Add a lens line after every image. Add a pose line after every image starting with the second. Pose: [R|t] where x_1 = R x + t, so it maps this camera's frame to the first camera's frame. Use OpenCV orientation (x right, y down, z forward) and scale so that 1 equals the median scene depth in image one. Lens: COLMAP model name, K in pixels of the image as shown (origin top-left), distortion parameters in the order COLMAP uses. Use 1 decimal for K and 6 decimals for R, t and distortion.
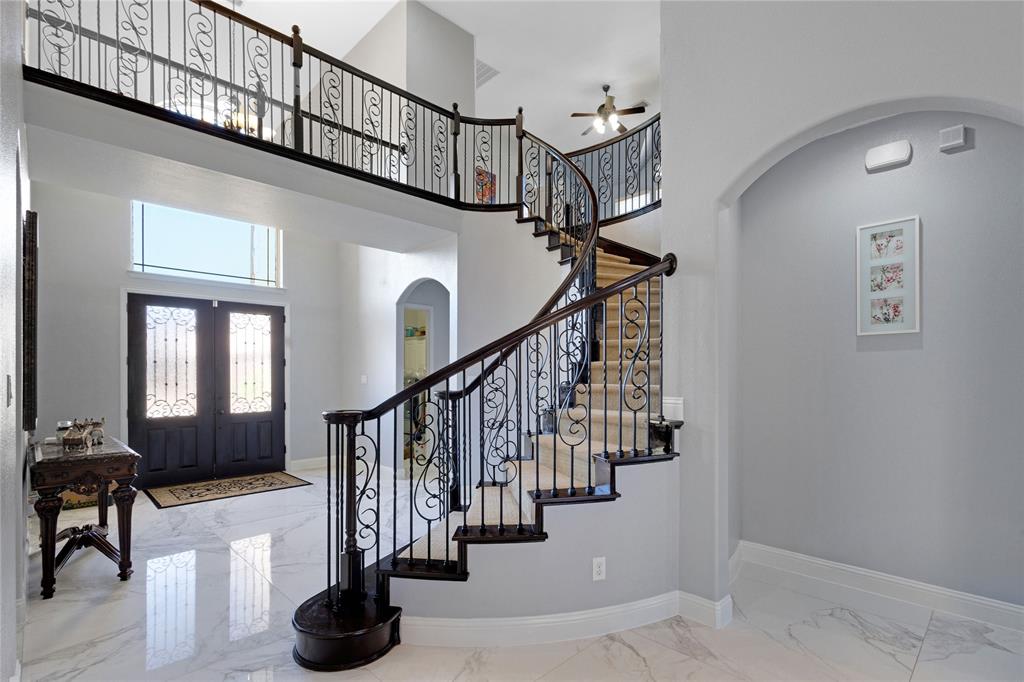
lens RADIAL K [[480.0, 0, 500.3], [0, 480.0, 380.7], [0, 0, 1]] dist [-0.000955, -0.003326]
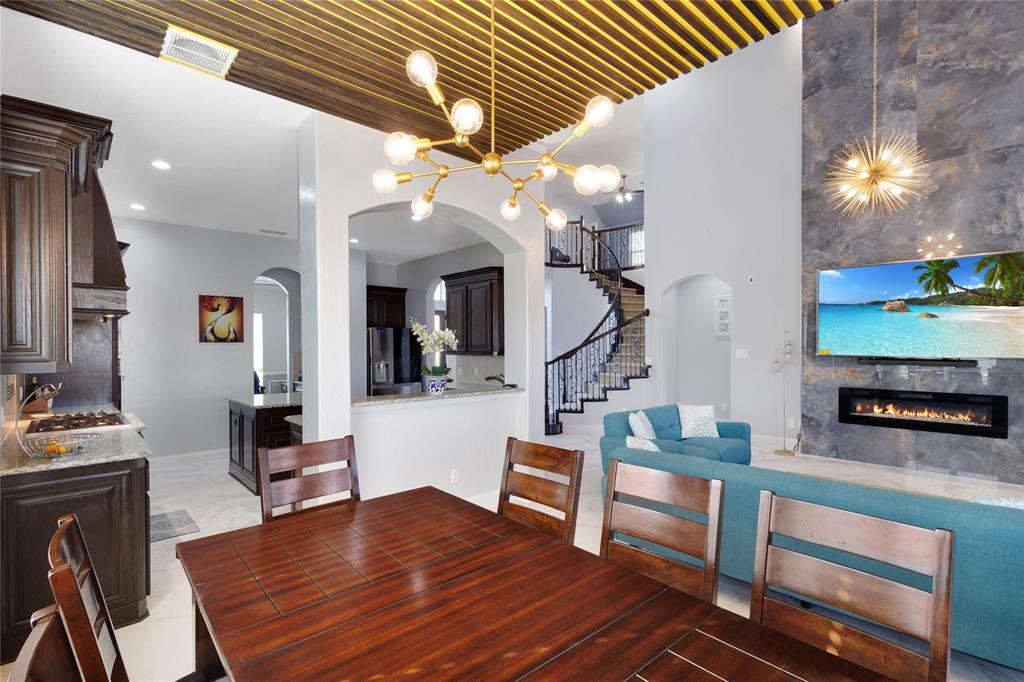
lens RADIAL K [[480.0, 0, 512.8], [0, 480.0, 351.2], [0, 0, 1]] dist [-0.000955, -0.003326]
pose [[0.999980, -0.002179, -0.005907, -0.295203], [0.002192, 0.999995, 0.002207, -0.007920], [0.005902, -0.002220, 0.999980, -1.261837]]
